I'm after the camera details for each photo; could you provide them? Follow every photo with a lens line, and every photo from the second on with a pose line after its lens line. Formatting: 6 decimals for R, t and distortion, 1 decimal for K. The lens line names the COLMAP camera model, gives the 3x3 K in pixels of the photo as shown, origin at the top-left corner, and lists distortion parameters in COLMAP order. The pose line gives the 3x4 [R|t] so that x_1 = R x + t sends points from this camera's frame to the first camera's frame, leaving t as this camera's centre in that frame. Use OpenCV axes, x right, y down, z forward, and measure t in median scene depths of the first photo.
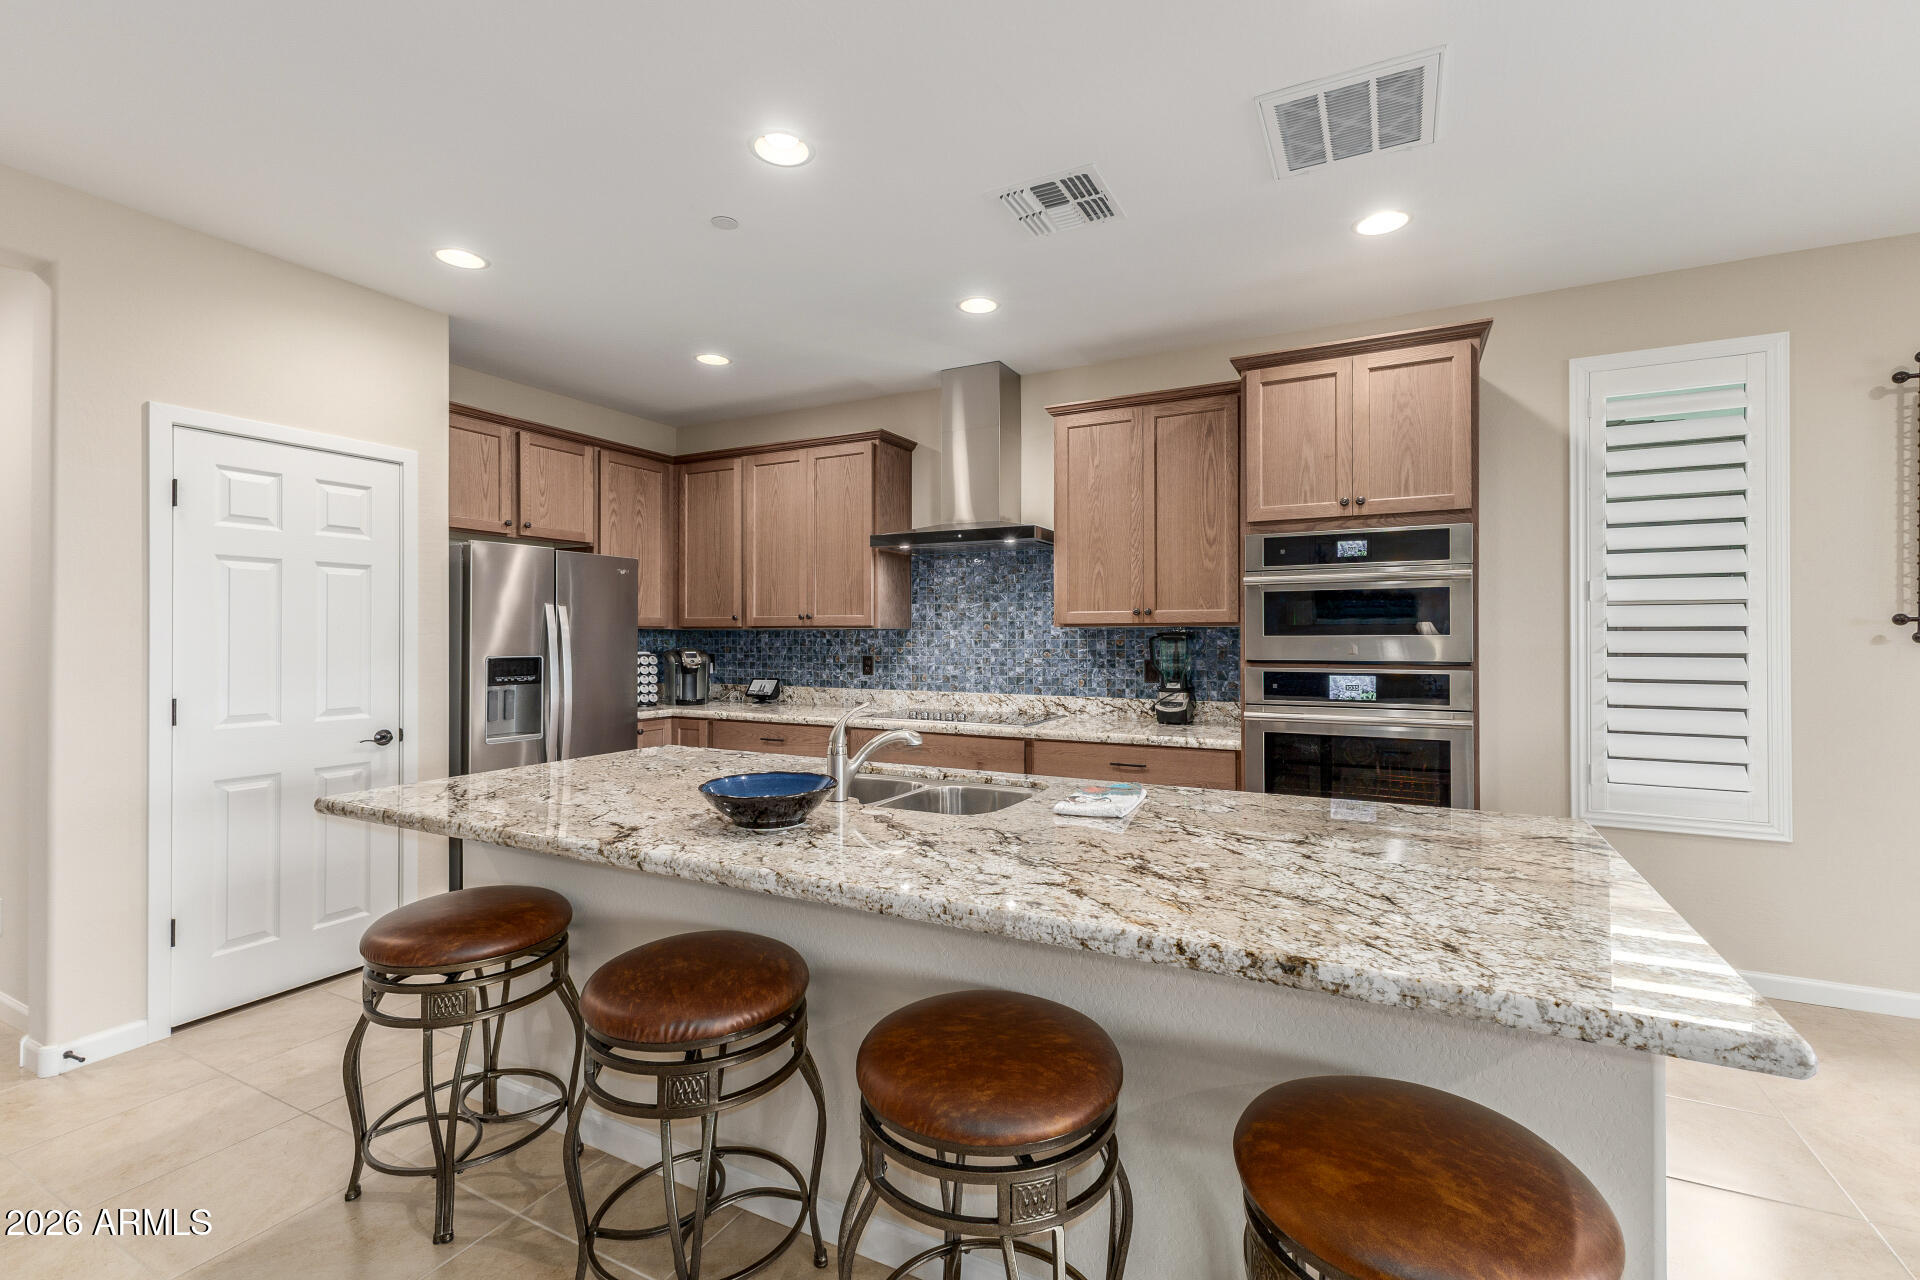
lens RADIAL K [[832.1, 0, 960.7], [0, 832.1, 637.9], [0, 0, 1]] dist [0.002732, -0.000582]
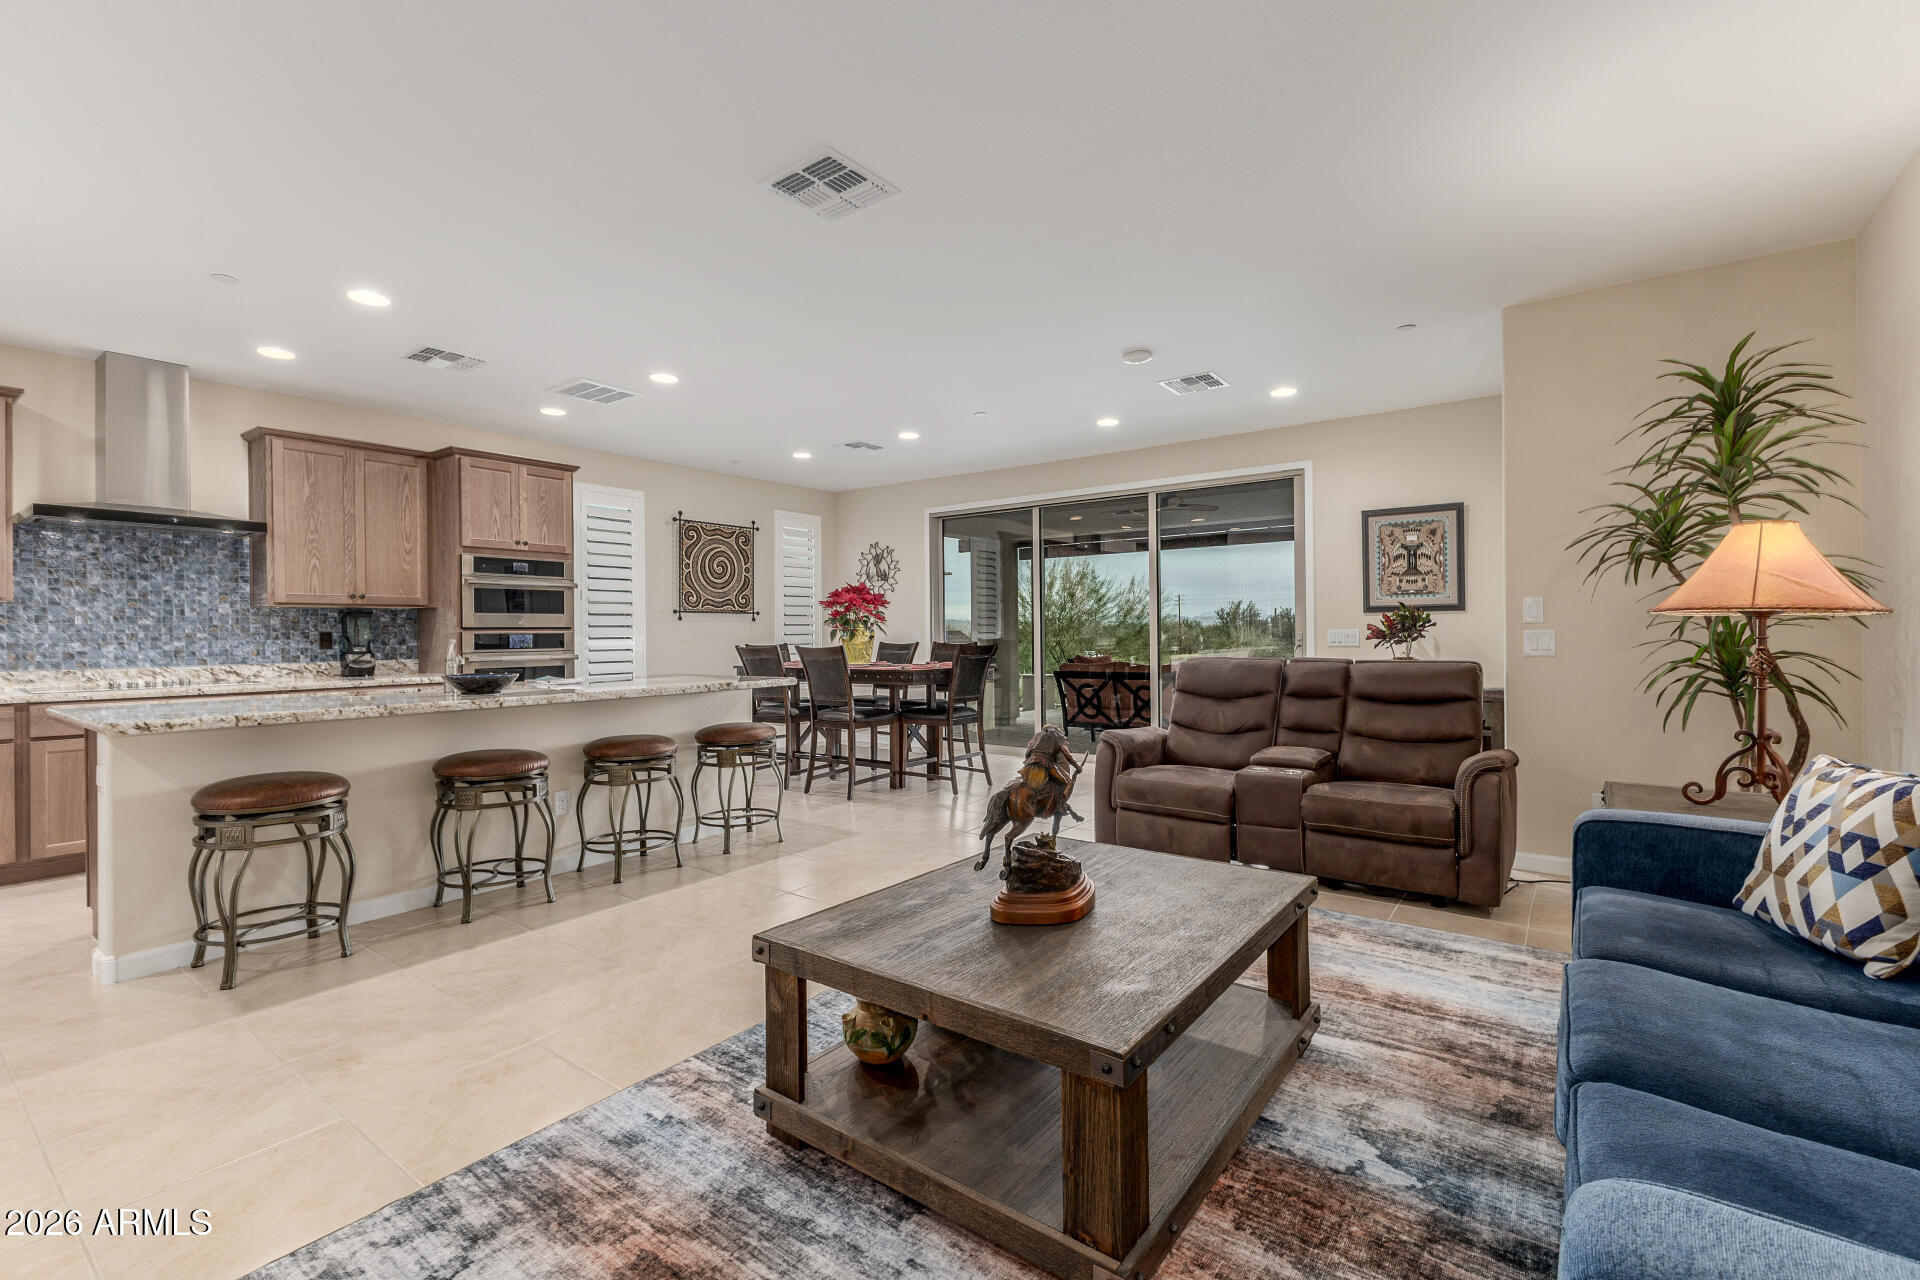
lens RADIAL K [[832.1, 0, 976.9], [0, 832.1, 636.6], [0, 0, 1]] dist [0.002732, -0.000582]
pose [[0.143116, -0.007449, 0.989678, -0.902325], [0.010478, 0.999927, 0.006011, 0.034742], [-0.989650, 0.009510, 0.143183, -0.210113]]
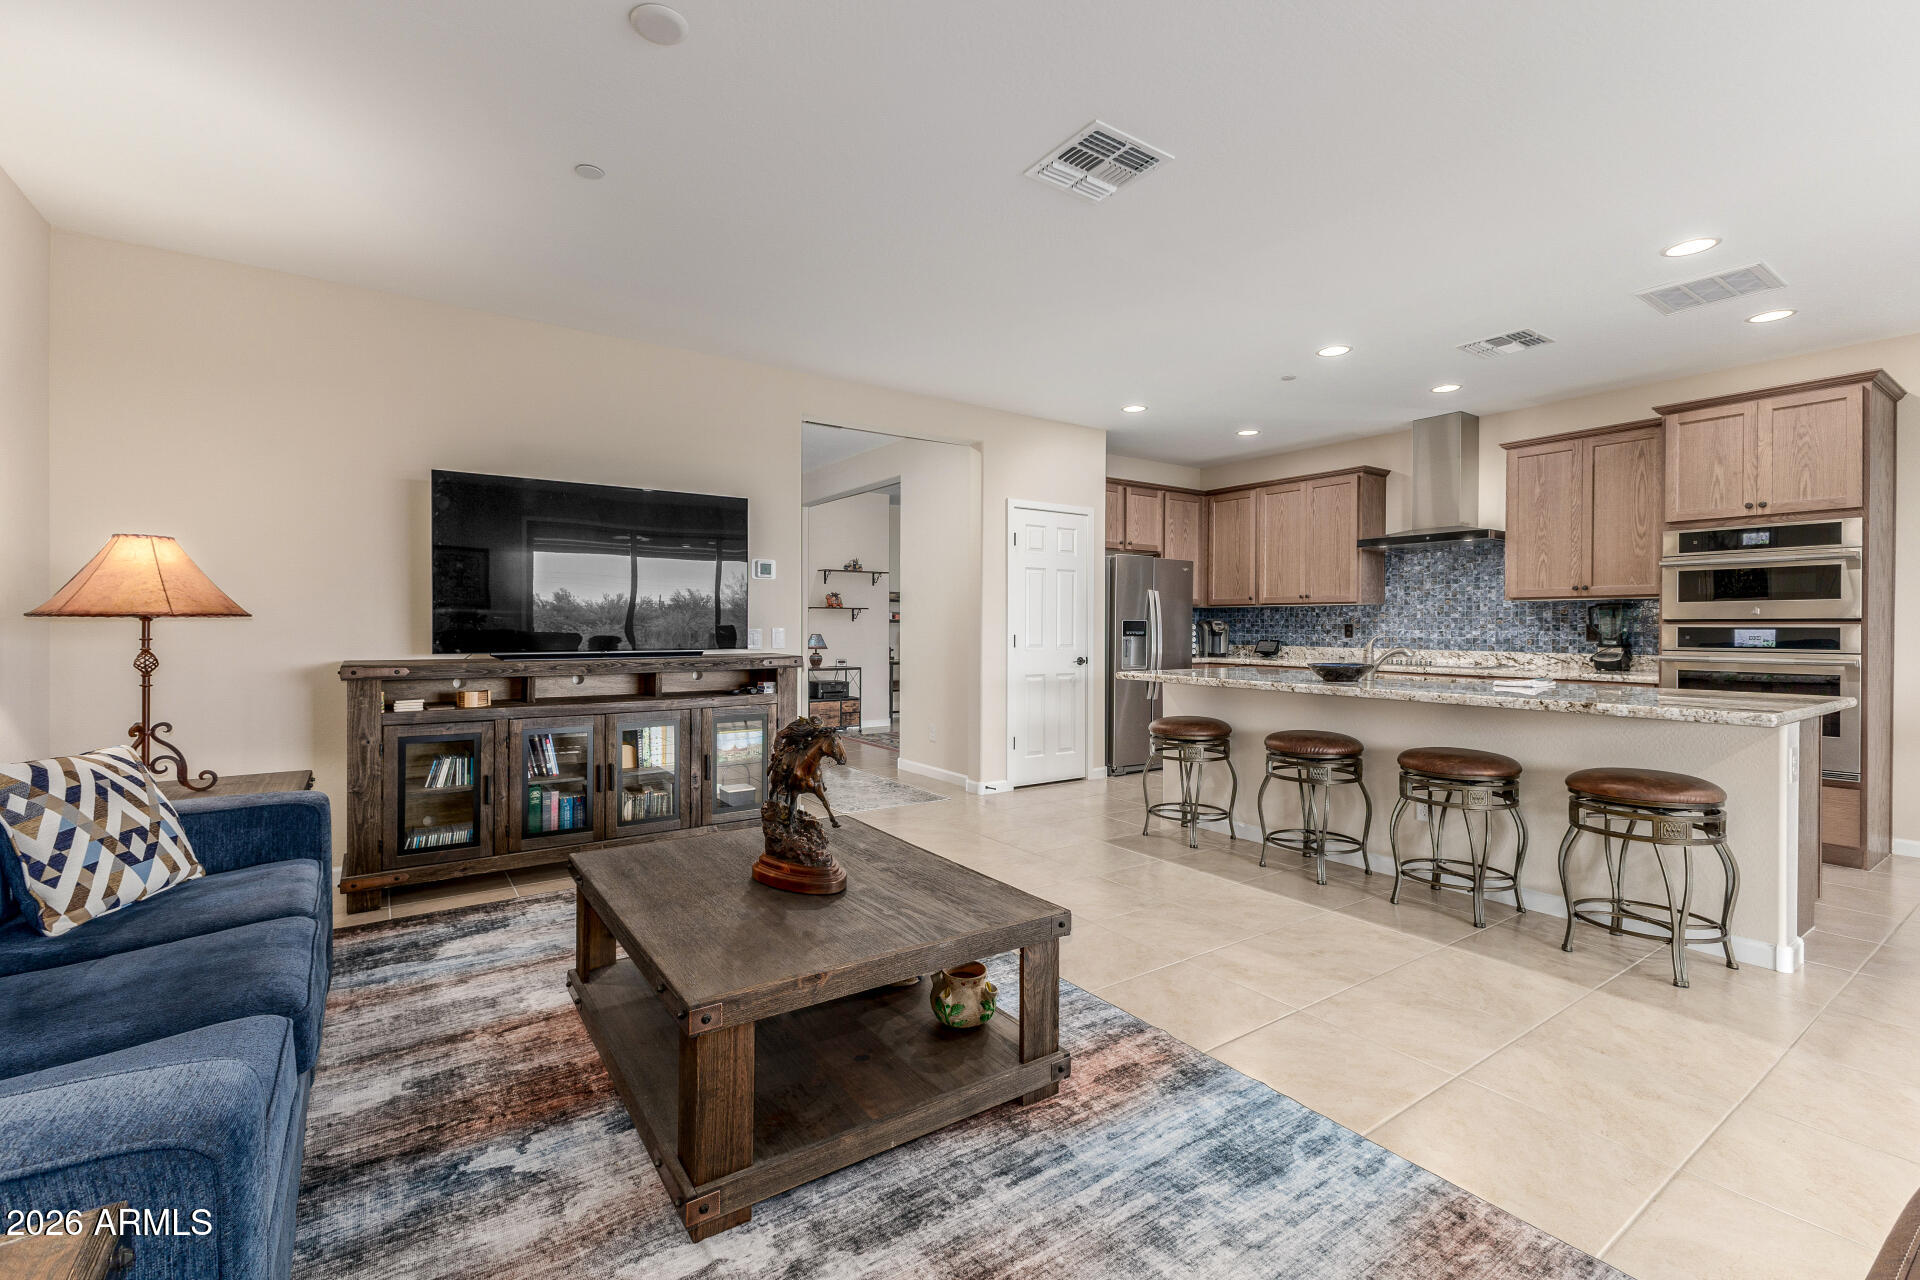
lens RADIAL K [[832.1, 0, 961.1], [0, 832.1, 635.6], [0, 0, 1]] dist [0.002732, -0.000582]
pose [[0.884713, 0.008220, -0.466064, -0.040560], [-0.004315, 0.999946, 0.009446, 0.034630], [0.466117, -0.006346, 0.884700, -0.622526]]
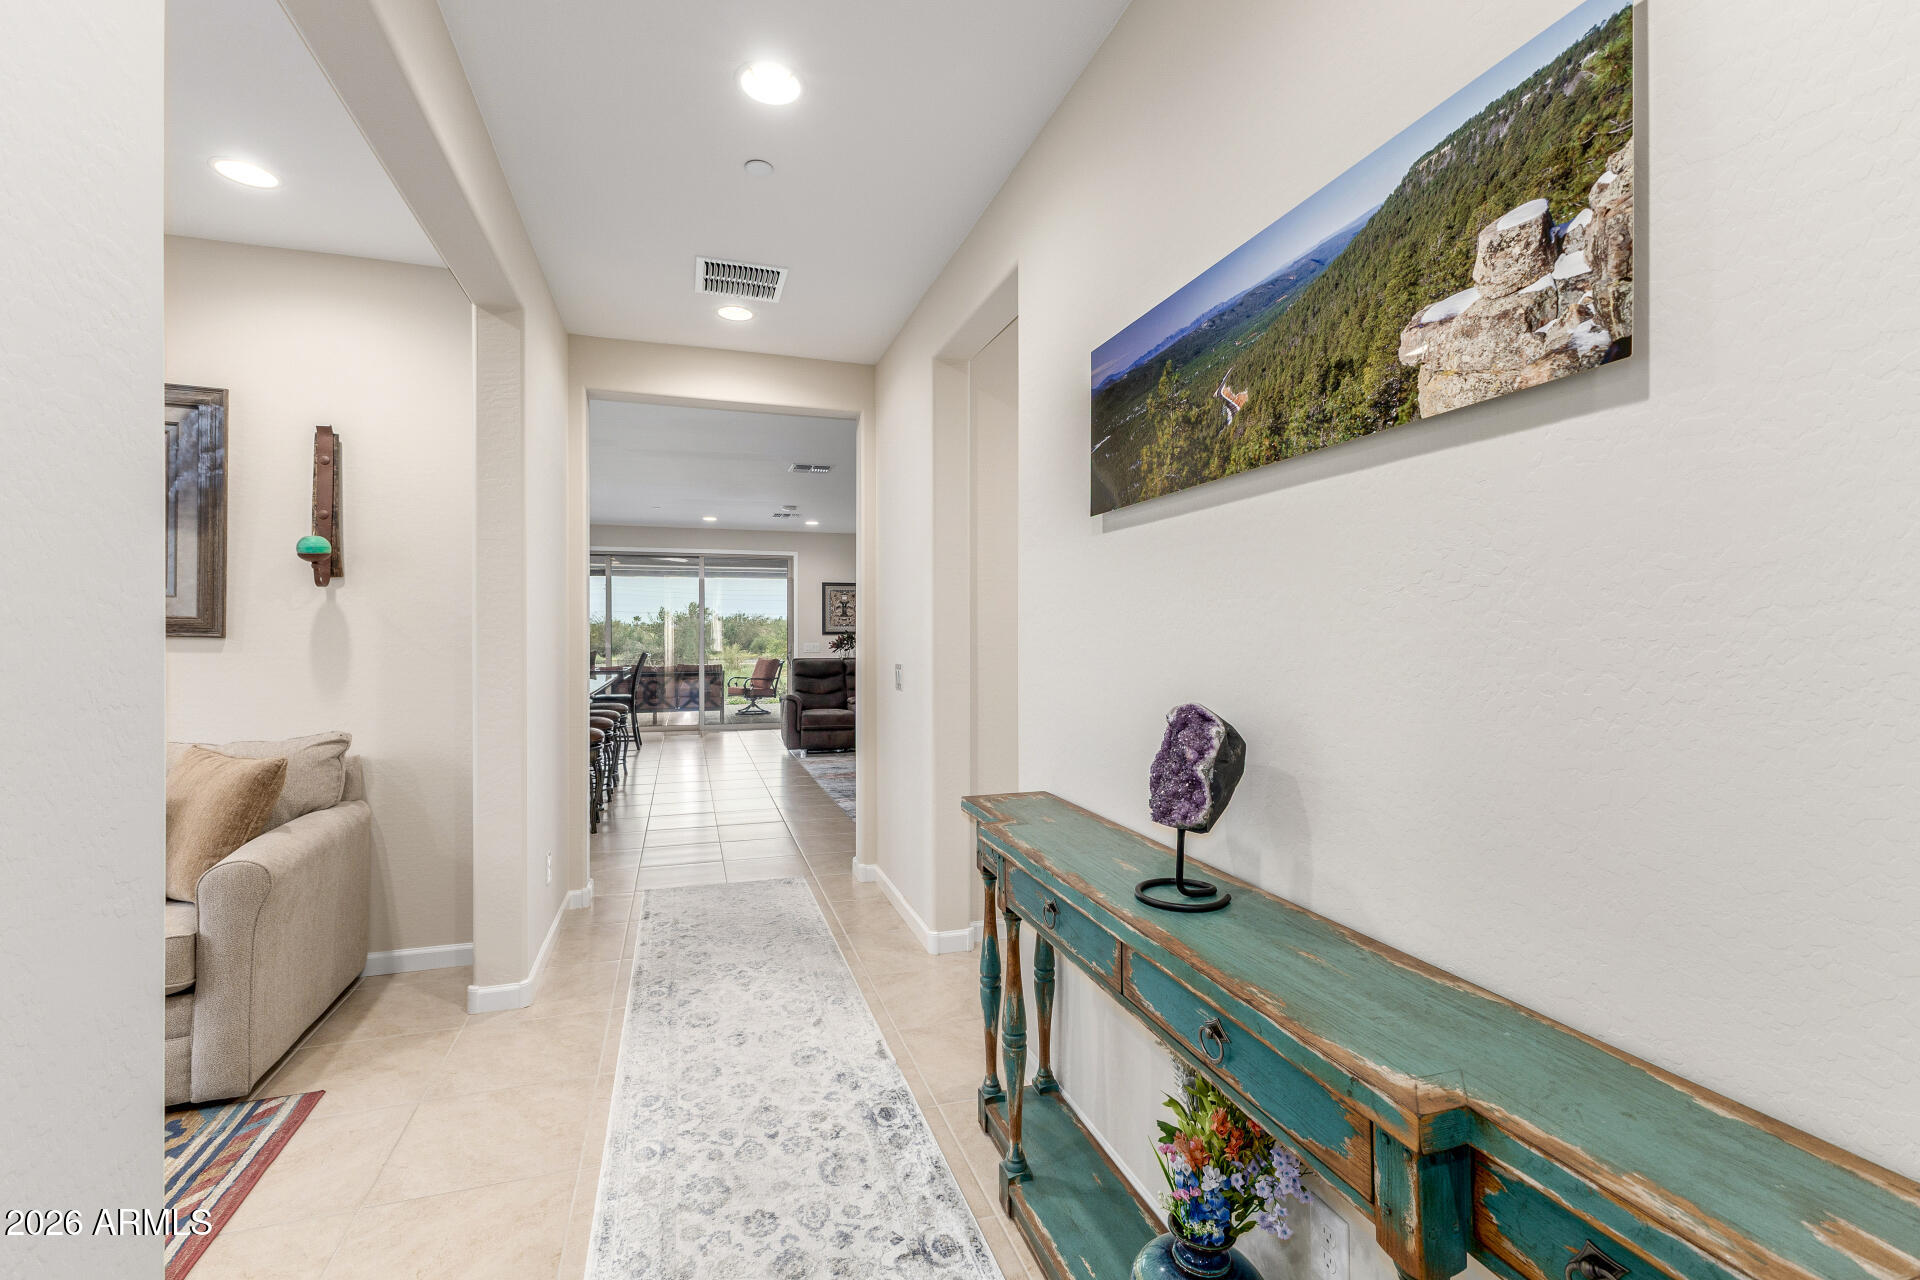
lens RADIAL K [[832.1, 0, 960.9], [0, 832.1, 637.4], [0, 0, 1]] dist [0.002732, -0.000582]
pose [[-0.728384, -0.000251, 0.685169, -1.624070], [0.002863, 0.999990, 0.003410, 0.010226], [-0.685163, 0.004445, -0.728376, 1.037691]]
